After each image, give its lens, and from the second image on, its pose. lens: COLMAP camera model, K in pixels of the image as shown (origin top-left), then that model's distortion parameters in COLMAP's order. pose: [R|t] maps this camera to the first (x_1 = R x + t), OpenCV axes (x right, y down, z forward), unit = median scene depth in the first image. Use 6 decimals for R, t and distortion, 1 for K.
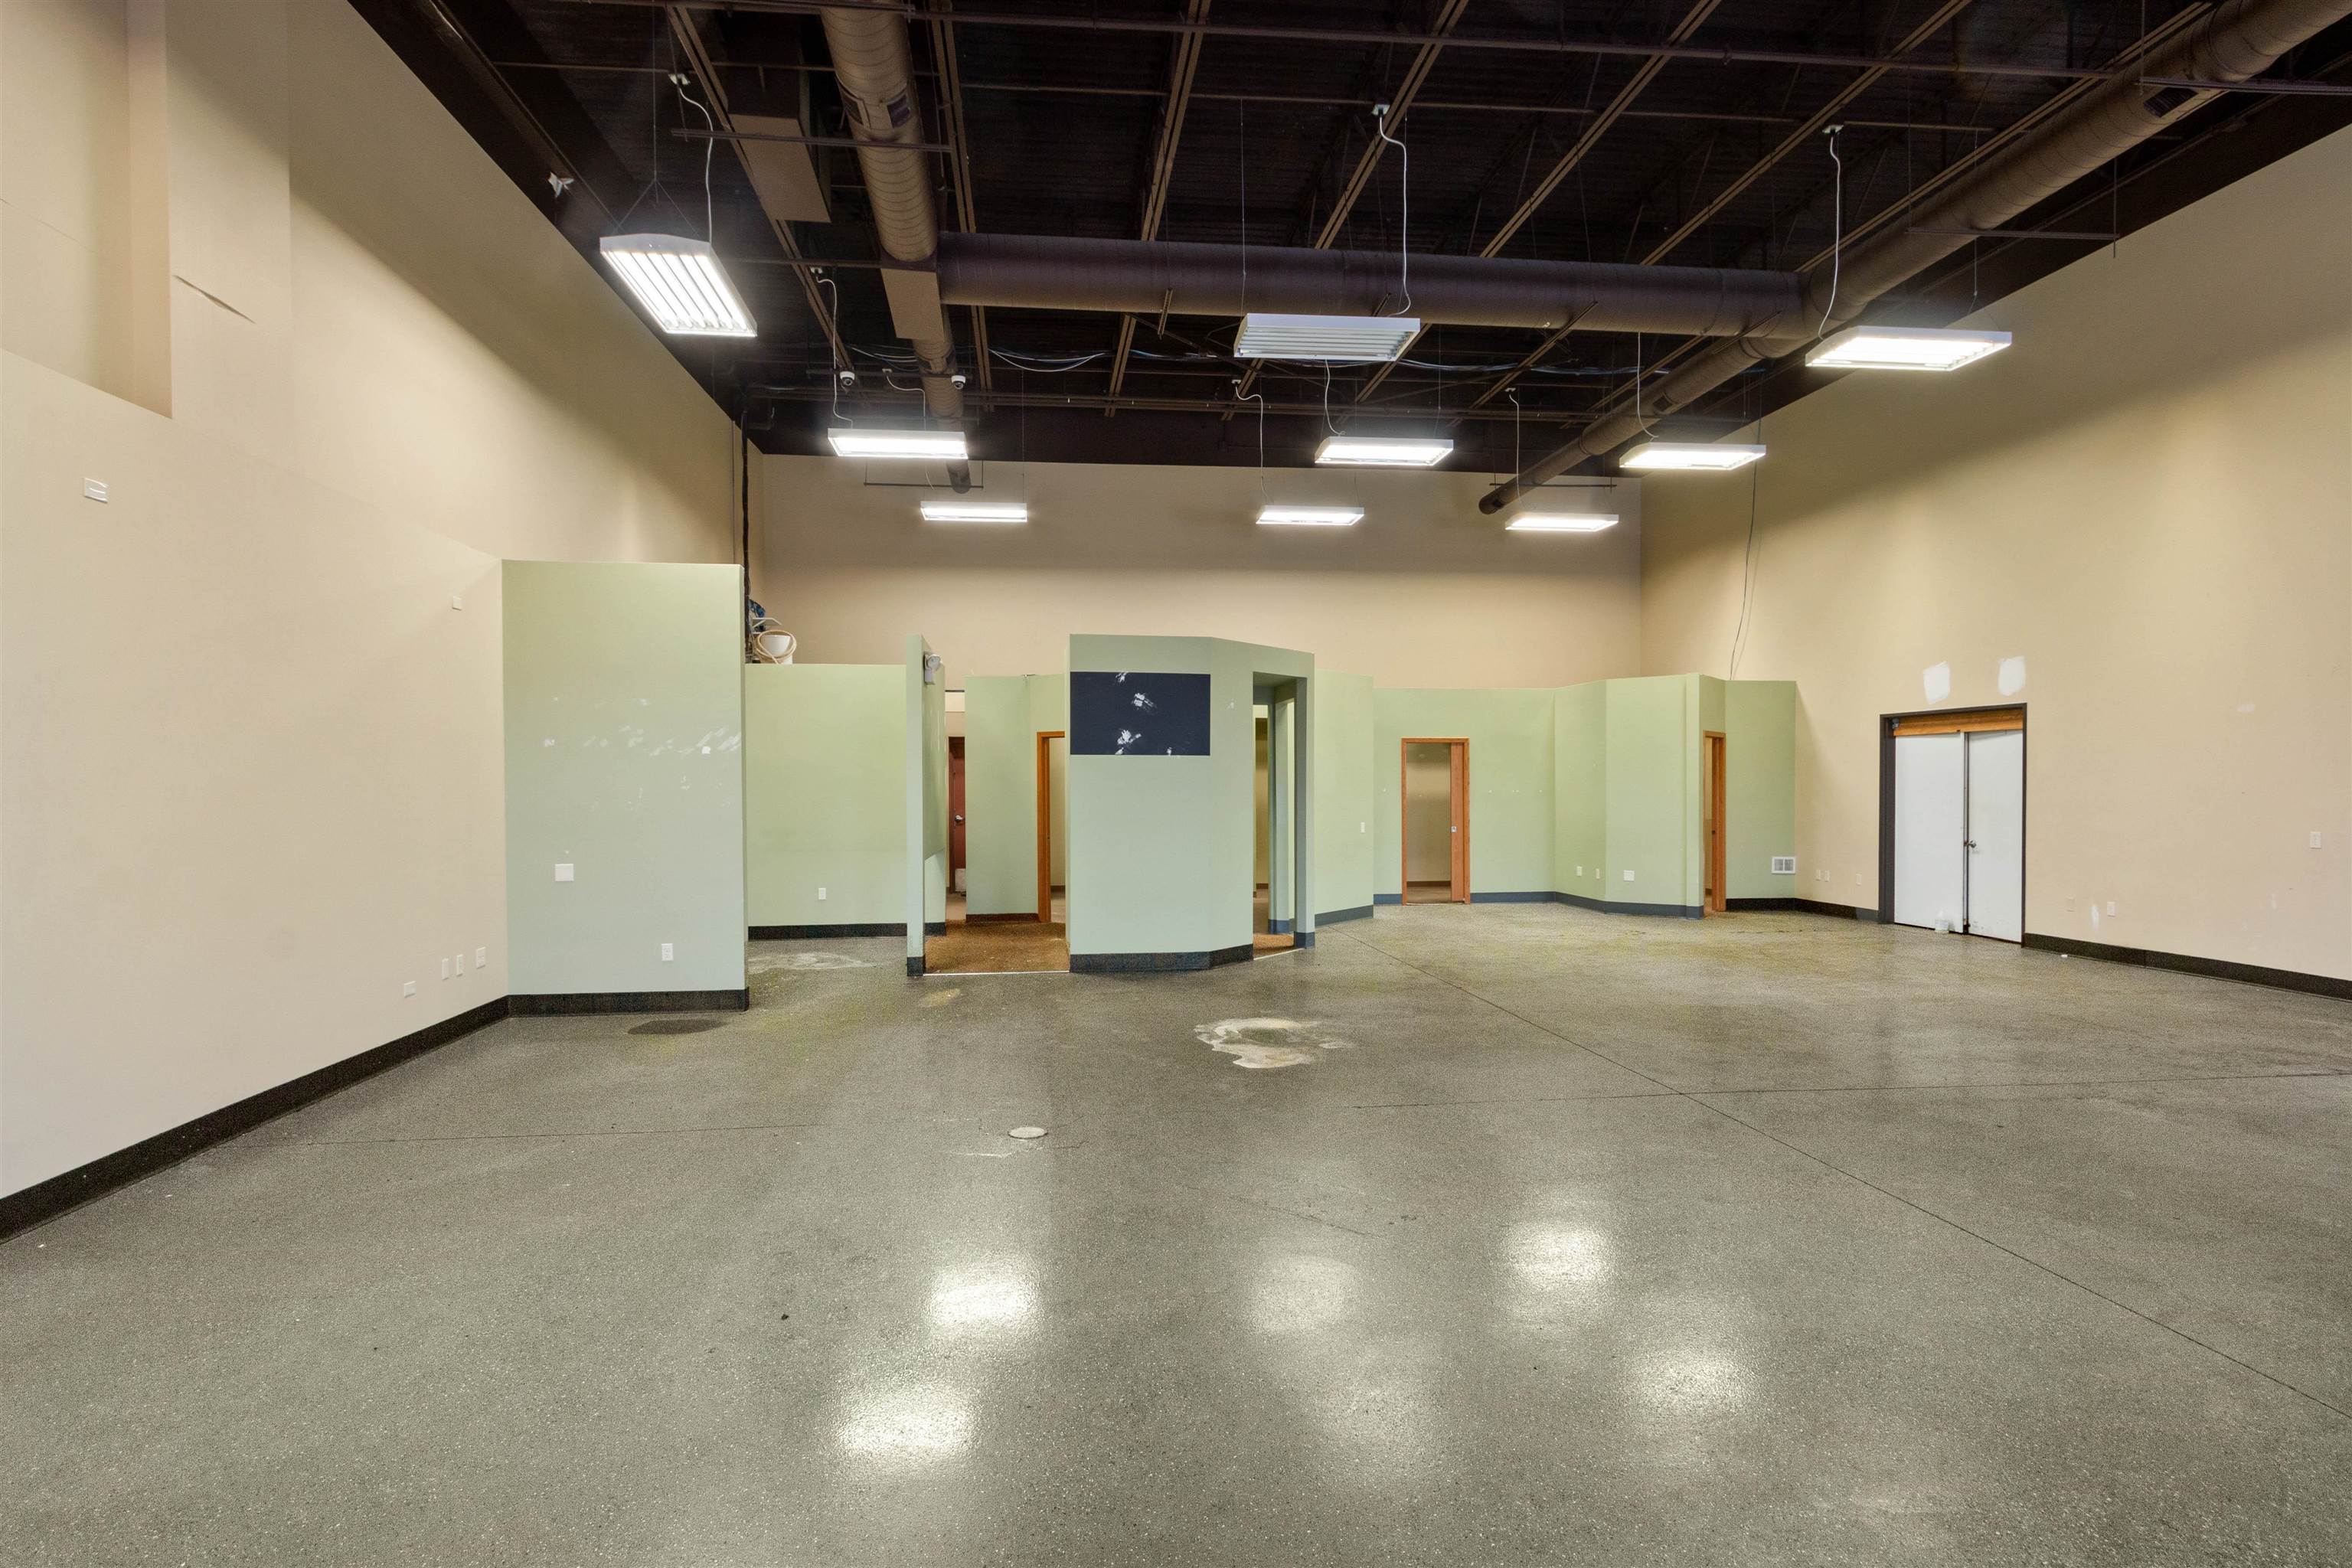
lens RADIAL K [[1185.0, 0, 1176.0], [0, 1185.0, 784.0], [0, 0, 1]] dist [0.003290, 0.000151]
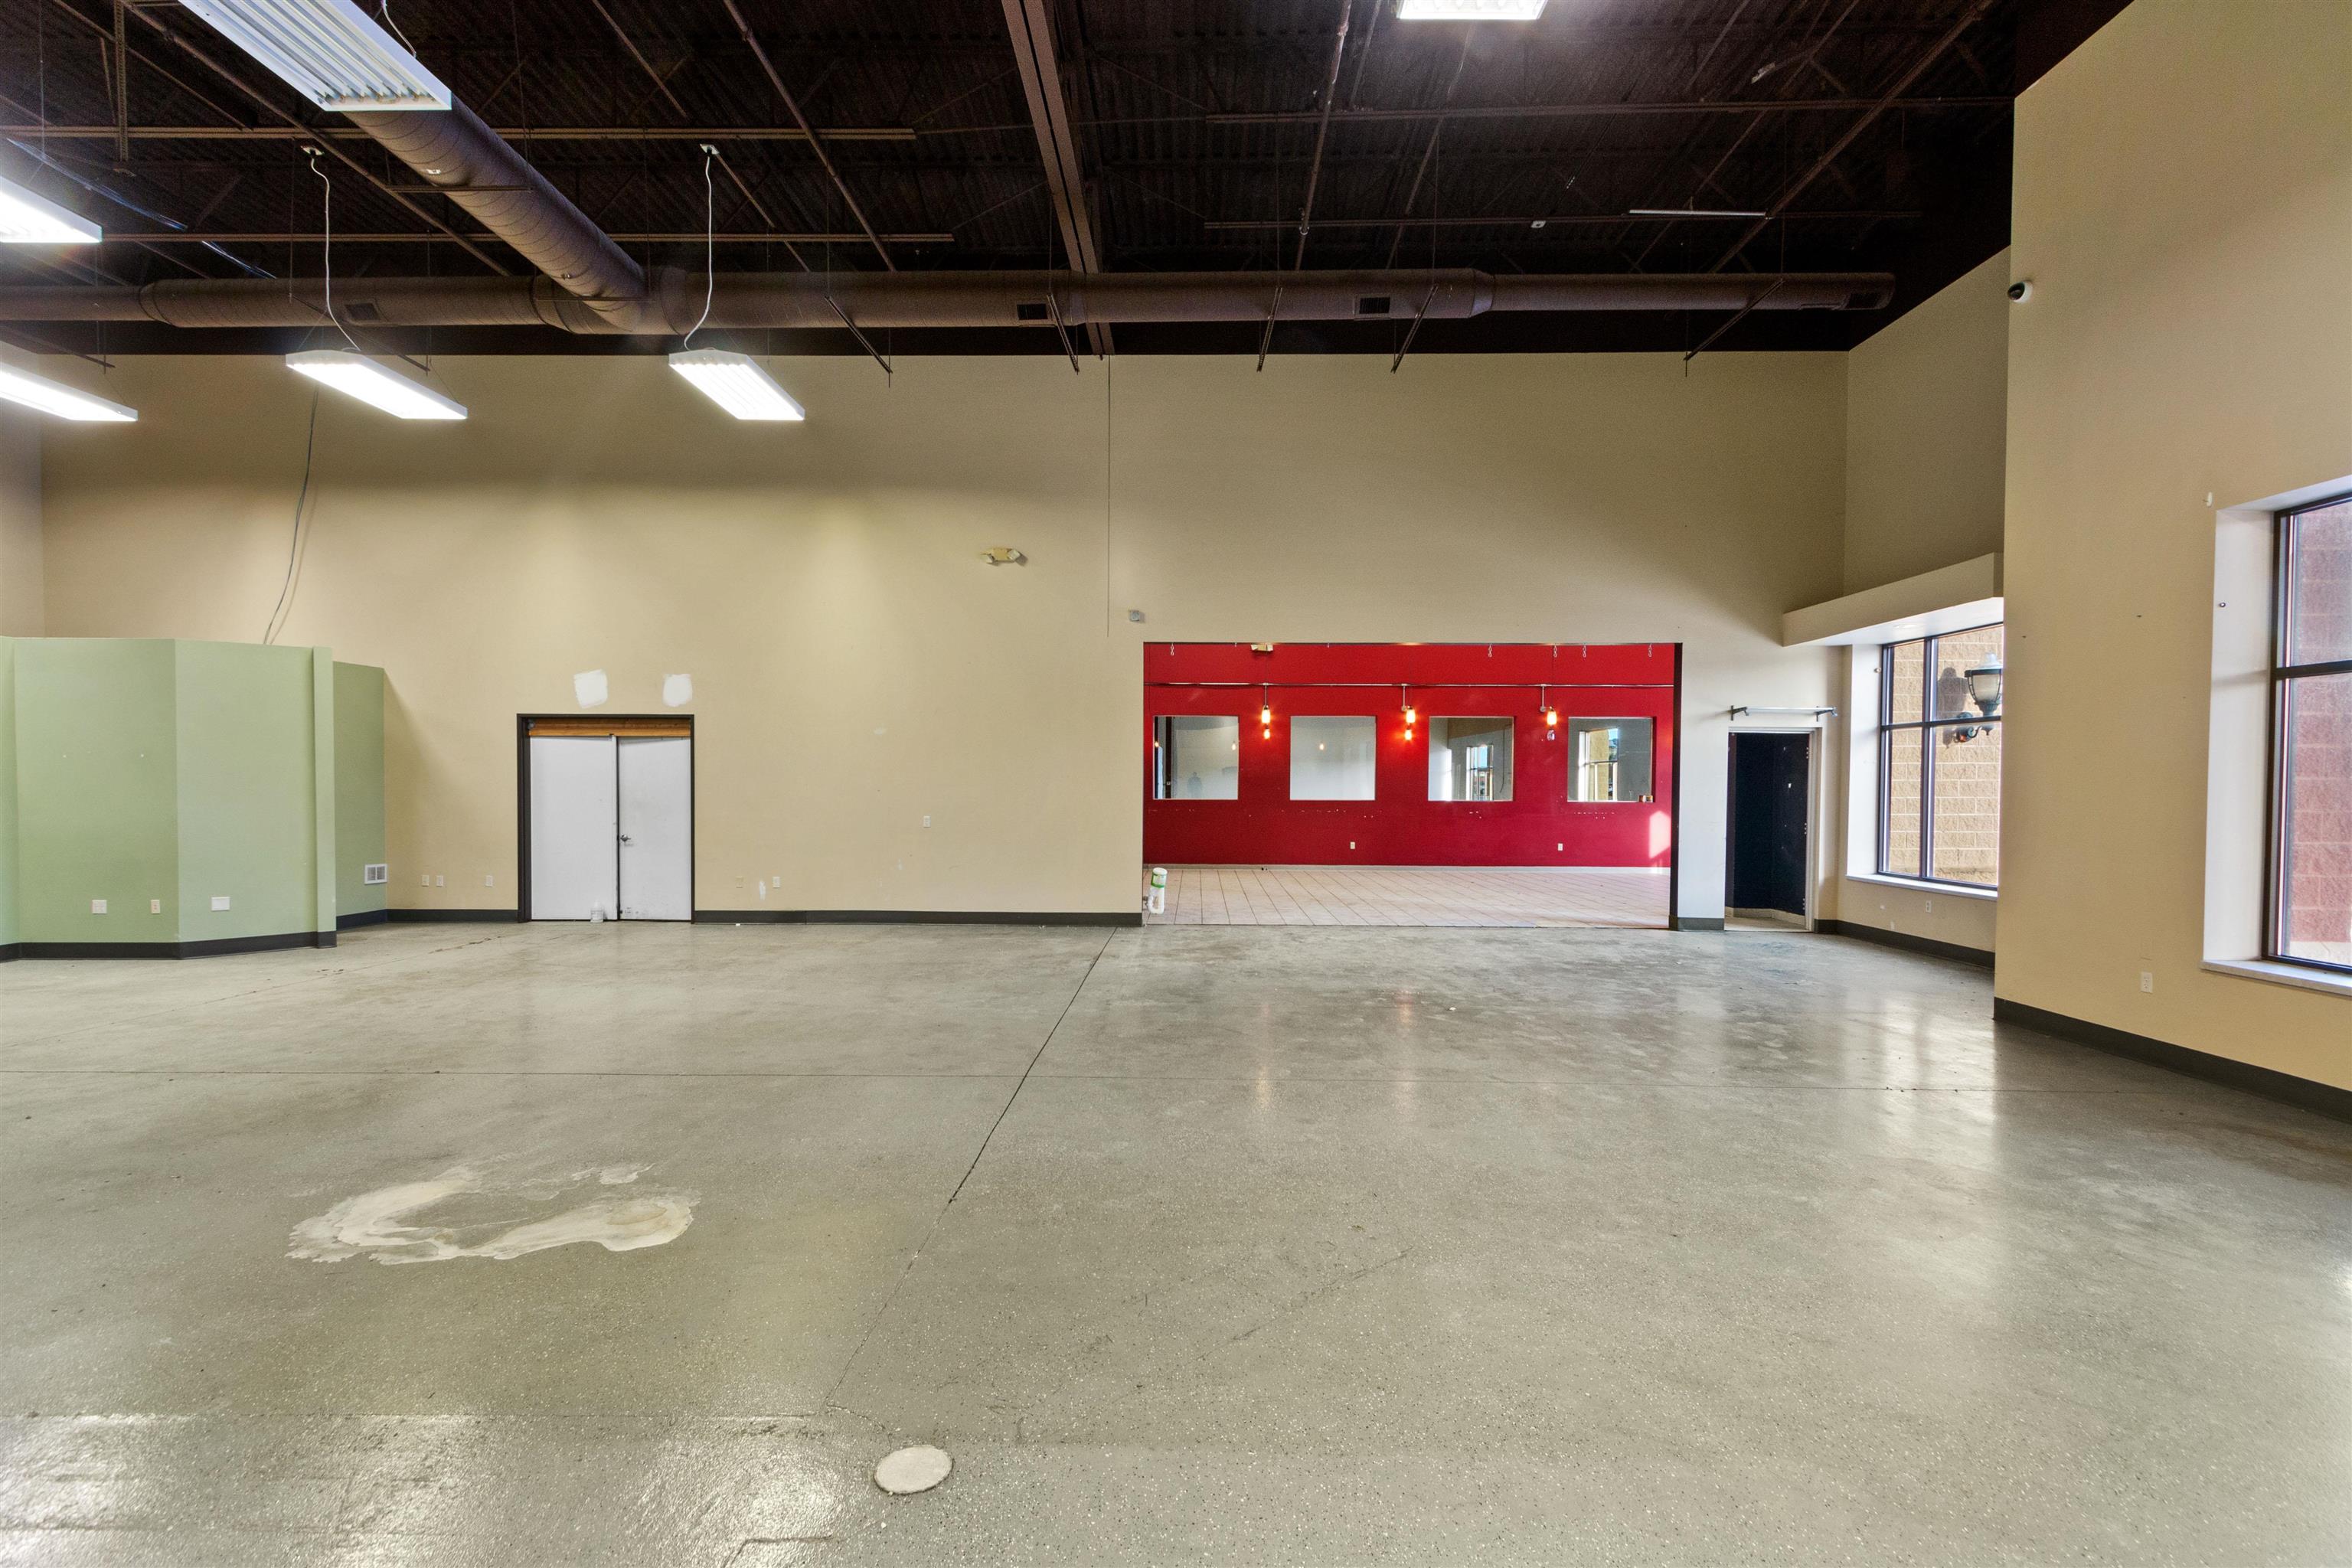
lens RADIAL K [[1073.6, 0, 1158.8], [0, 1073.6, 792.5], [0, 0, 1]] dist [0.002109, 0.000243]
pose [[0.141414, -0.005044, 0.989938, -0.246776], [-0.003130, 0.999980, 0.005543, 0.001409], [-0.989946, -0.003882, 0.141395, 0.367645]]
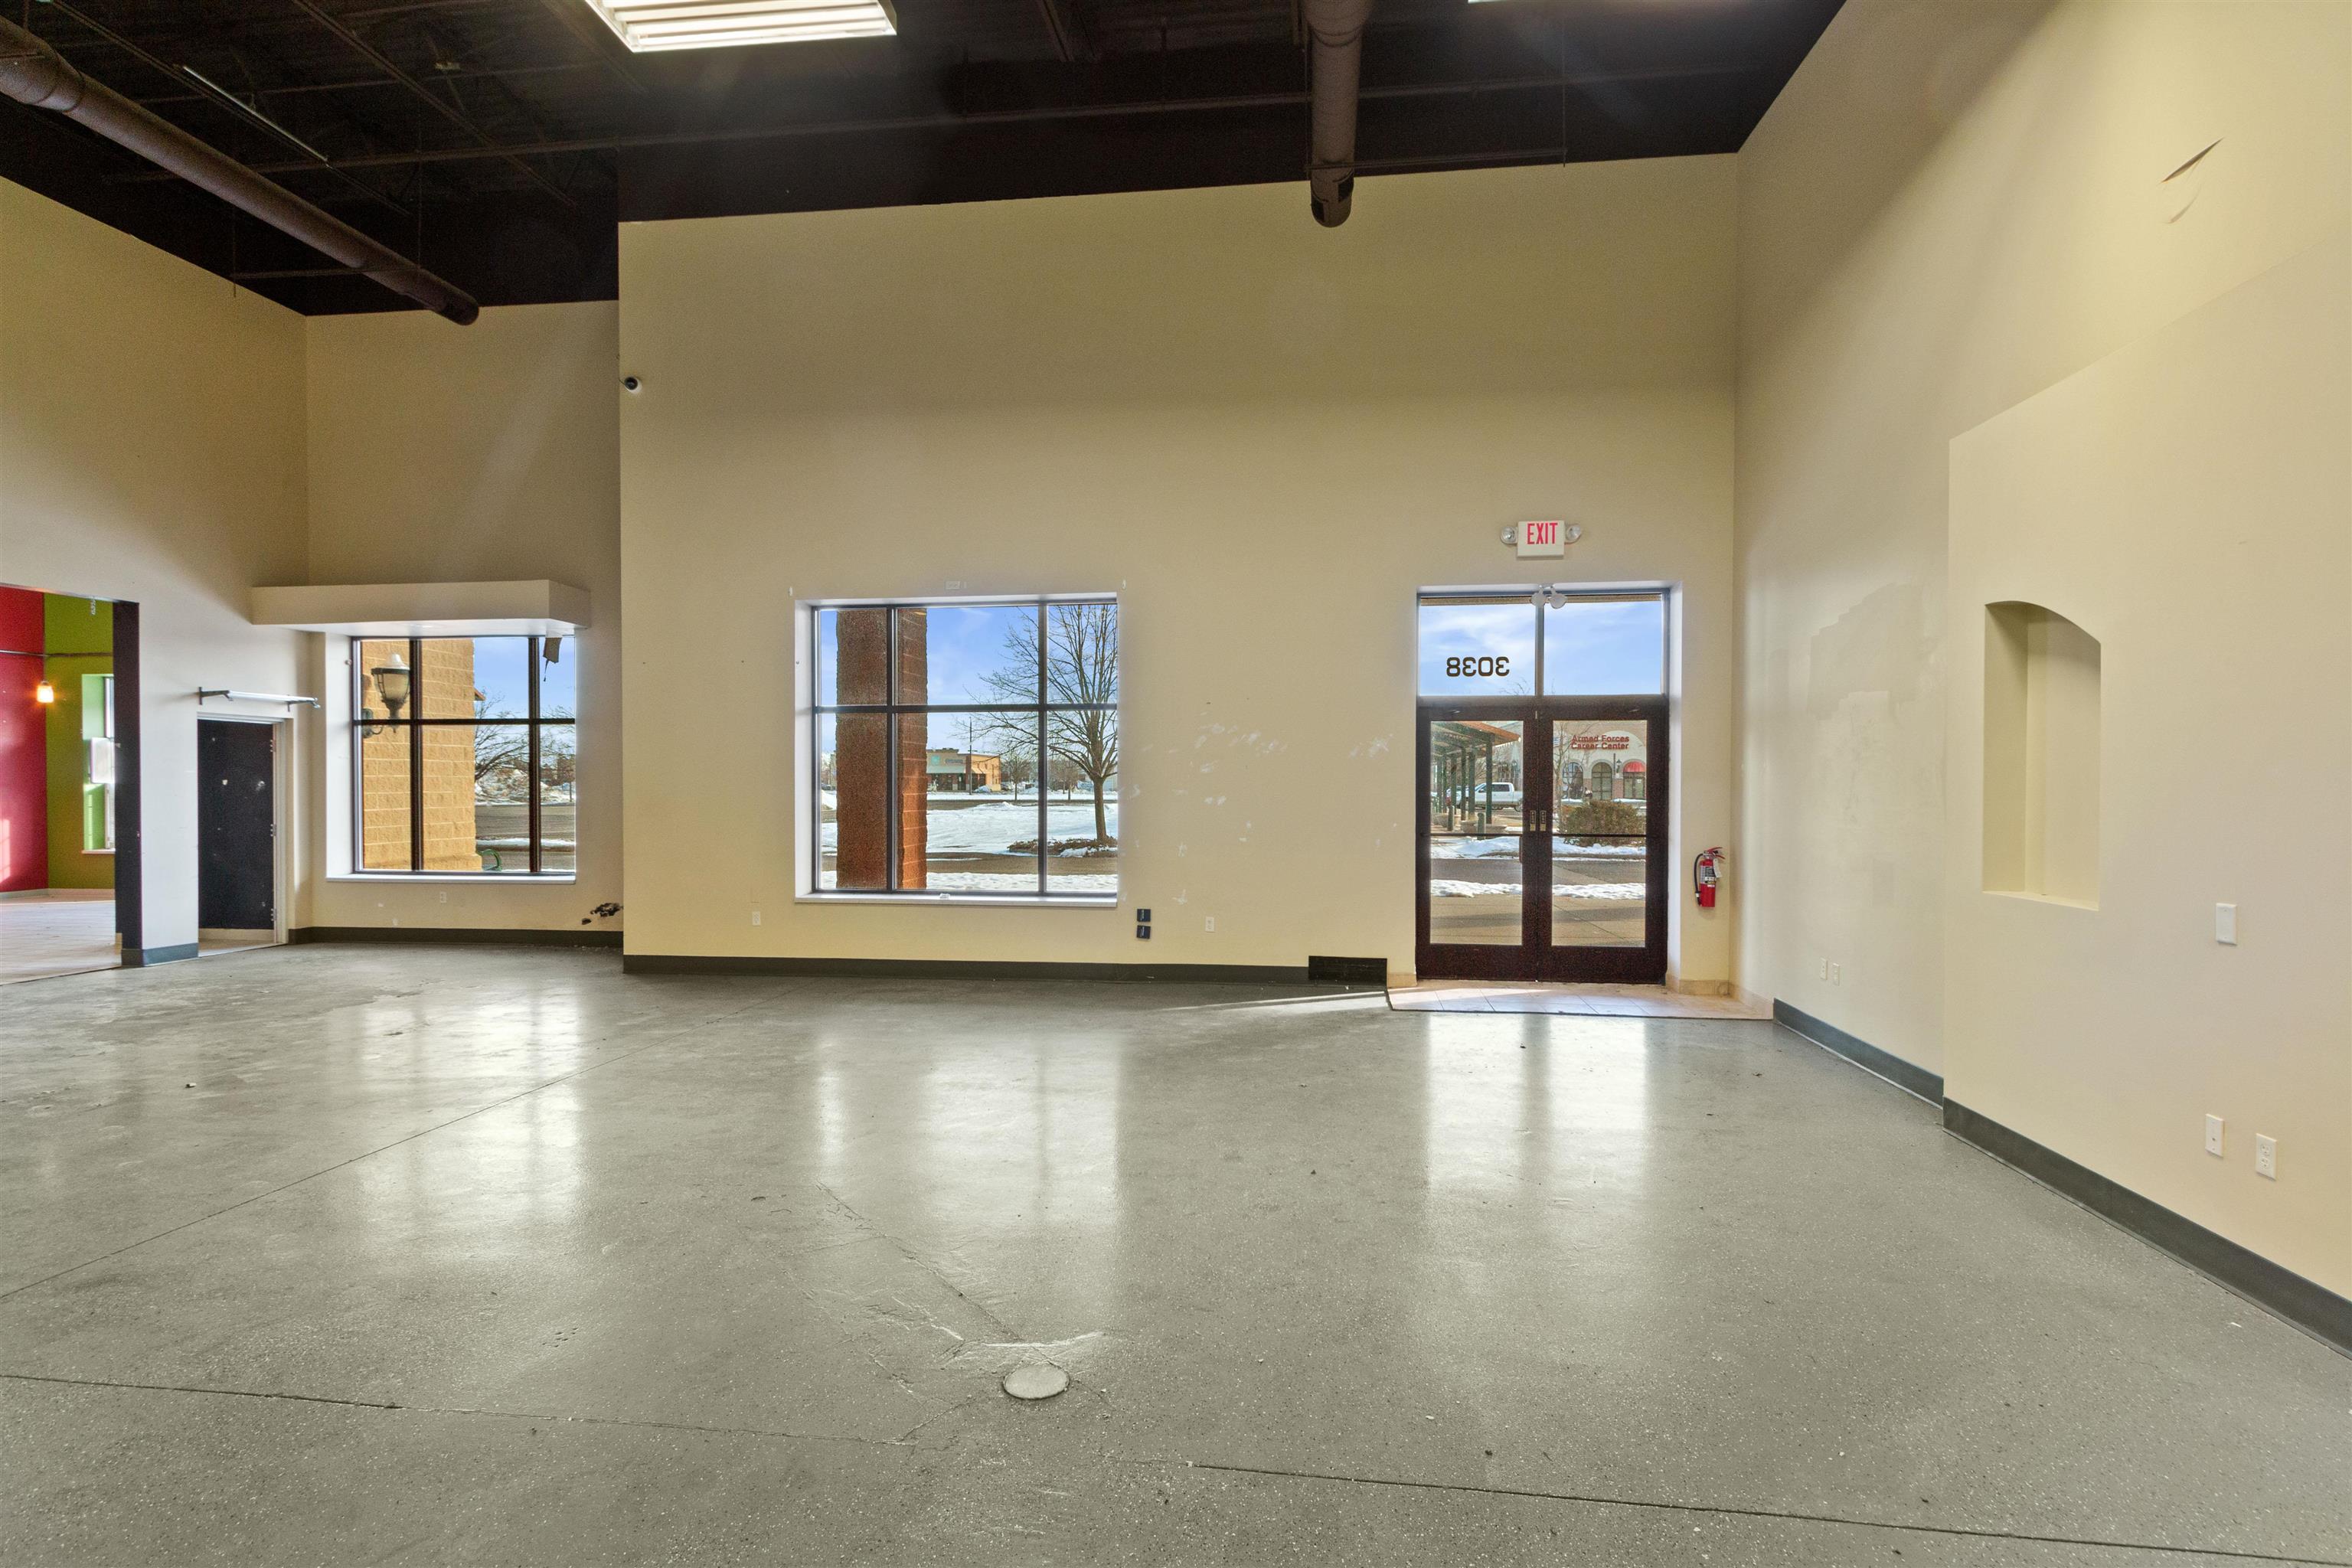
lens RADIAL K [[1185.0, 0, 1176.0], [0, 1185.0, 784.0], [0, 0, 1]] dist [0.003290, 0.000151]
pose [[-0.972065, 0.002250, 0.234700, -0.144477], [0.003058, 0.999991, 0.003079, -0.000661], [-0.234691, 0.003711, -0.972063, 0.682361]]
